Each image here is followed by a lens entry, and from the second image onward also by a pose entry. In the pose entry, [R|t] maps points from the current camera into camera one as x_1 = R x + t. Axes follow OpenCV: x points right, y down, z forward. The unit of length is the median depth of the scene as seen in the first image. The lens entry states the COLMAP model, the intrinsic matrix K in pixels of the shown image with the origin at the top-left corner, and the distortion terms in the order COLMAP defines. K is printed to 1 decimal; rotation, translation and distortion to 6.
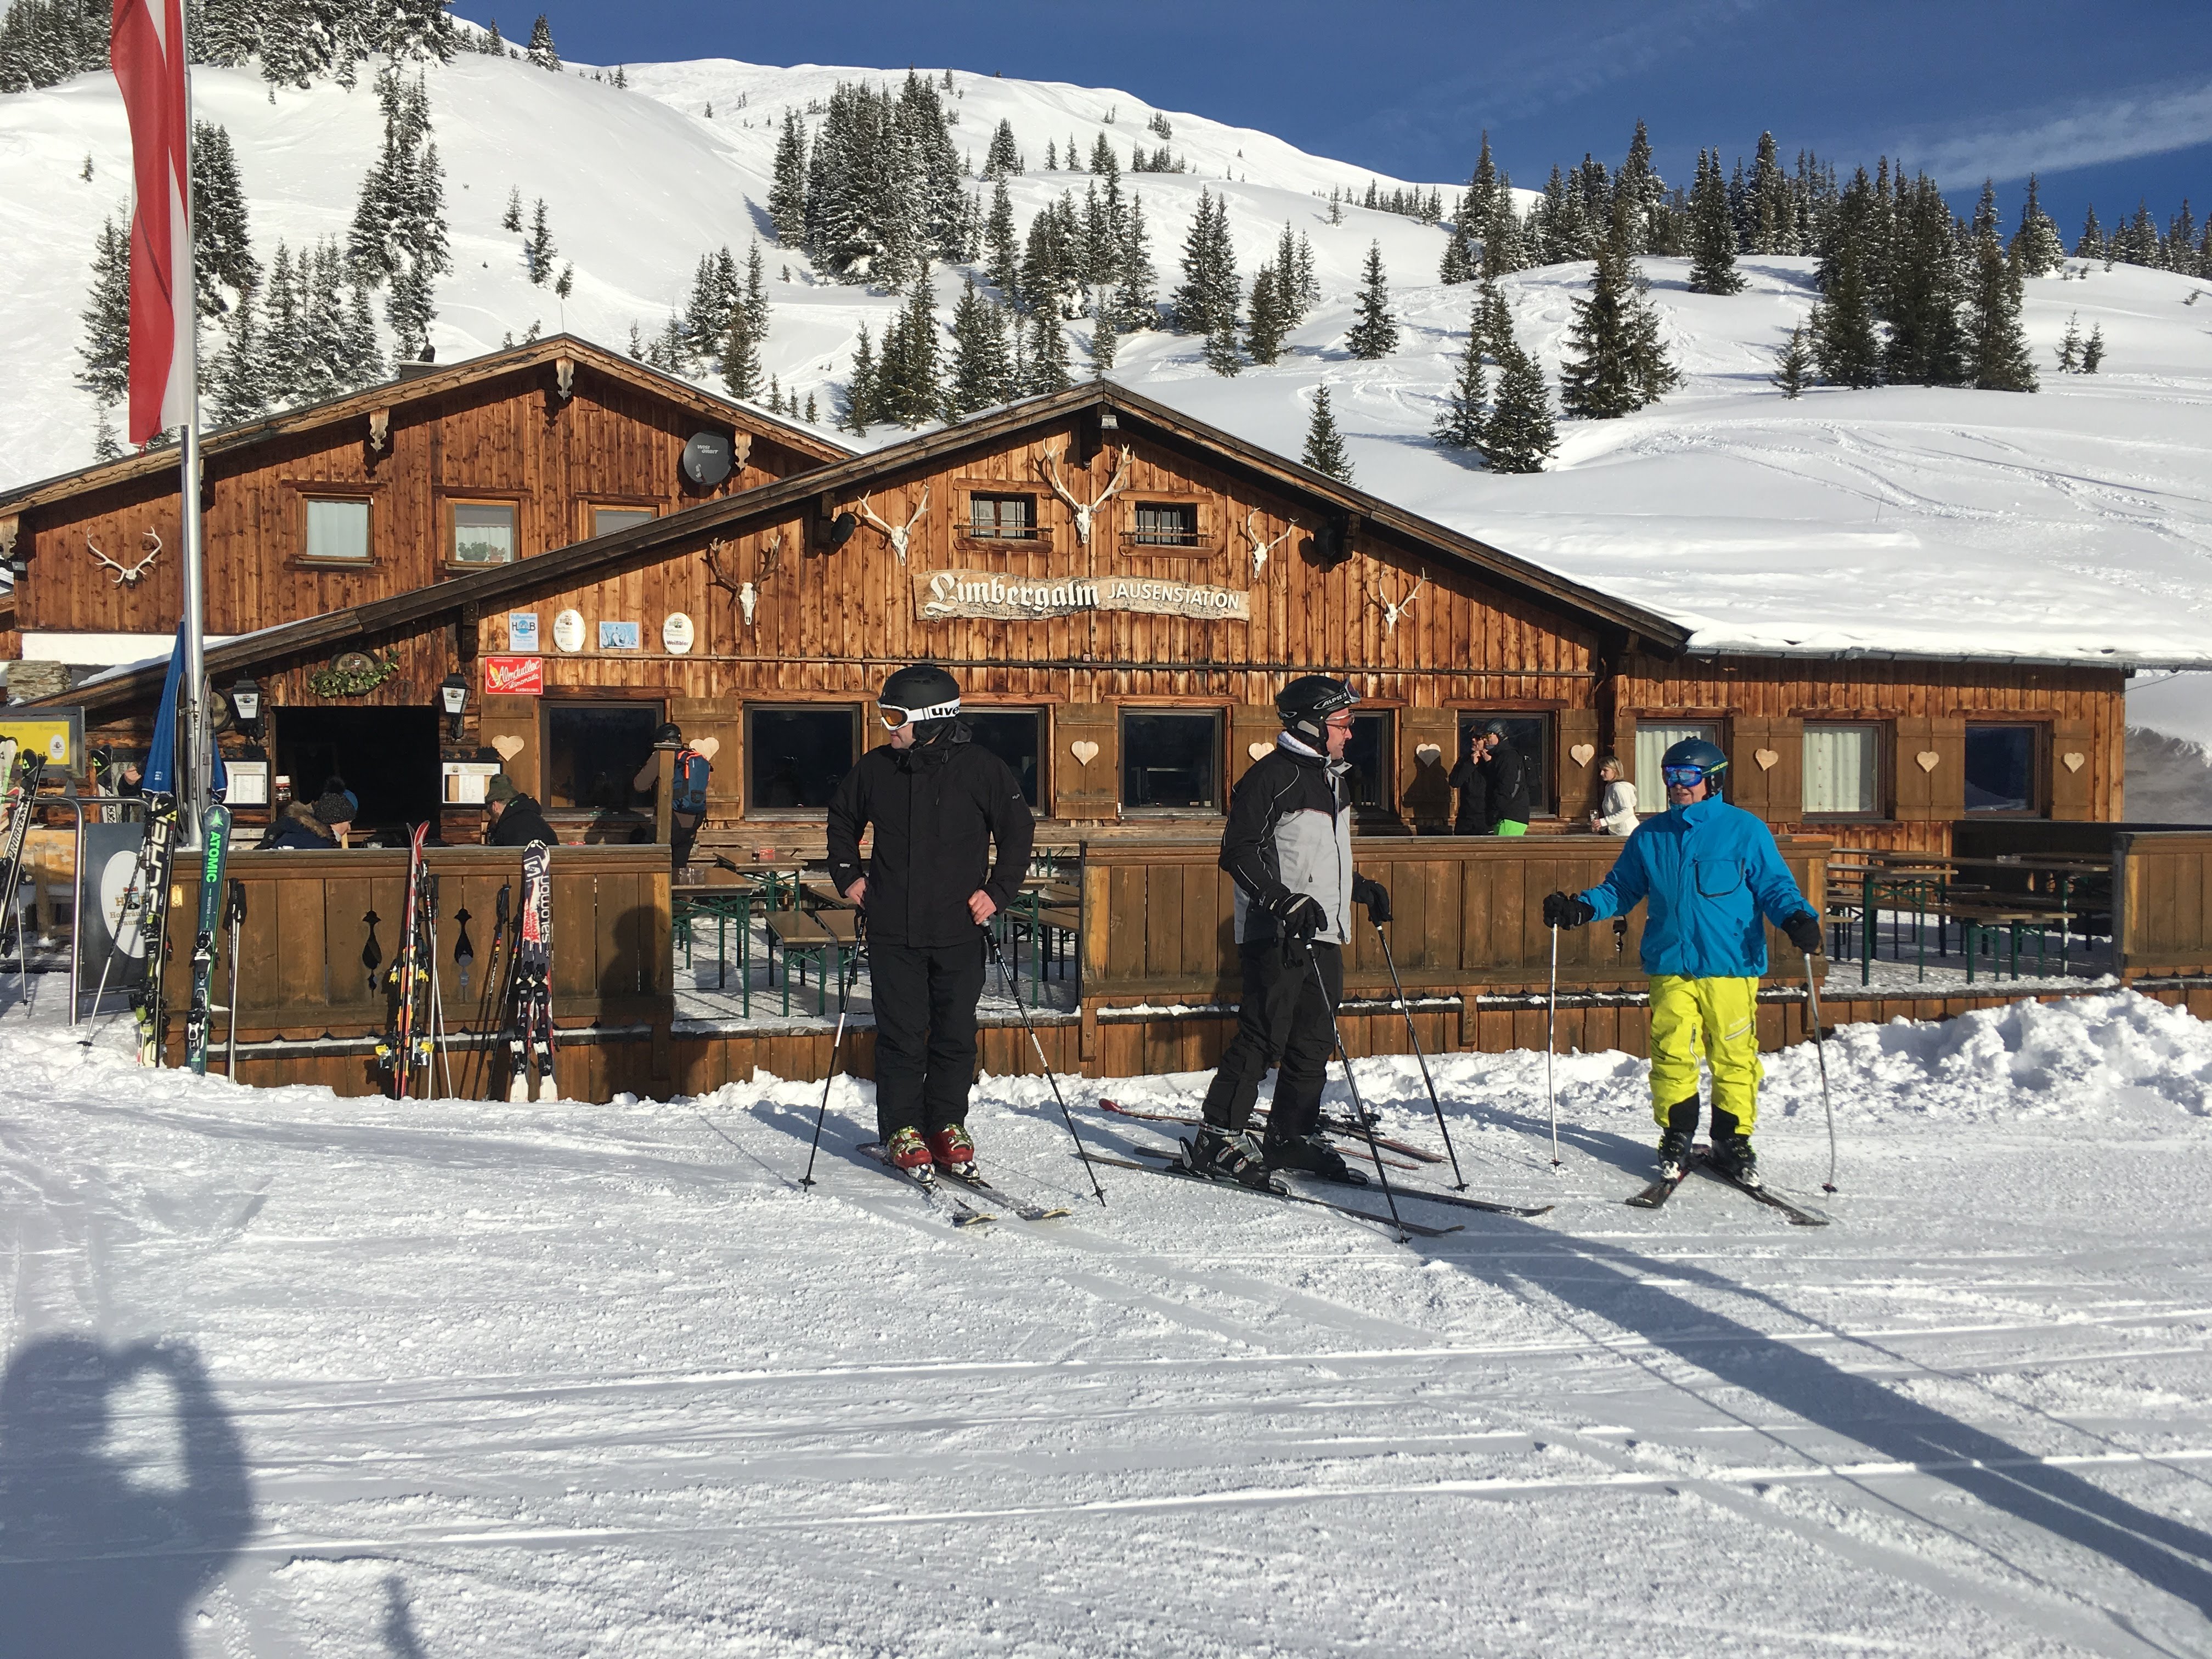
lens RADIAL K [[1831.7, 0, 1106.0], [0, 1831.7, 829.5], [0, 0, 1]] dist [0.009271, 0.001003]
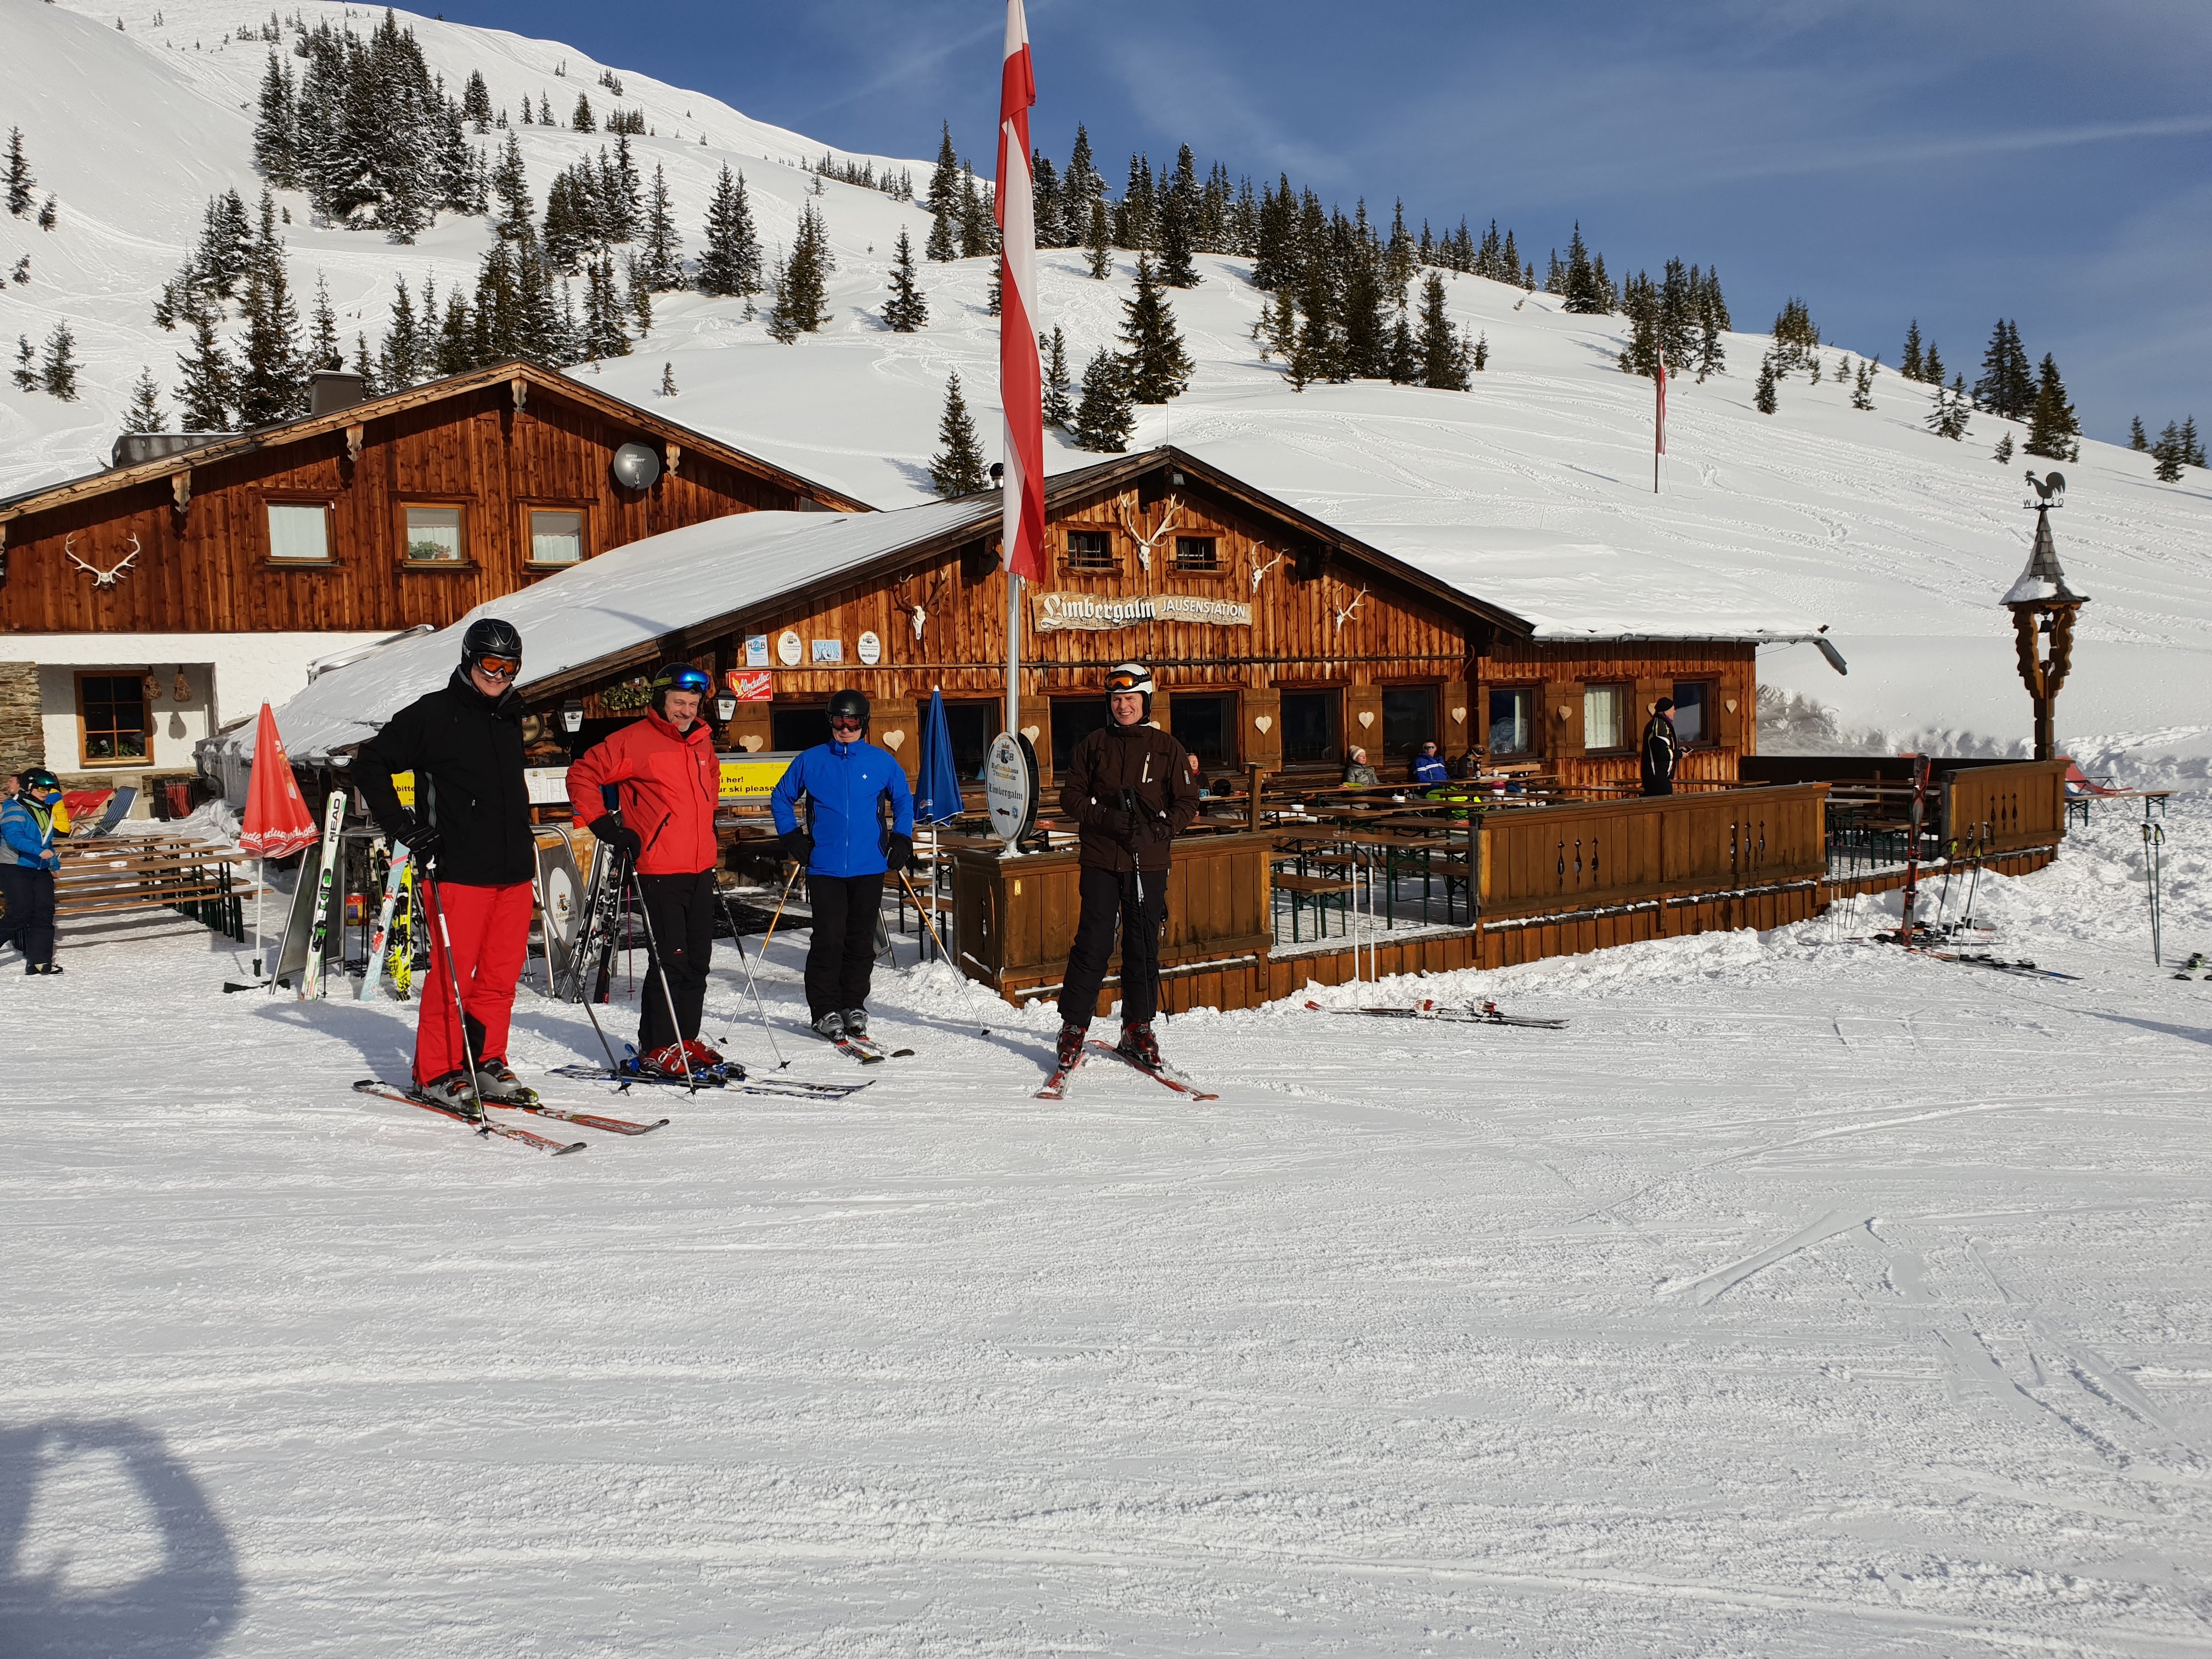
lens RADIAL K [[1708.0, 0, 1104.2], [0, 1708.0, 740.0], [0, 0, 1]] dist [-0.015425, -0.001922]
pose [[0.946816, -0.037107, 0.319629, -0.293079], [0.037171, 0.999291, 0.005902, -0.029354], [-0.319622, 0.006293, 0.947524, -0.095649]]
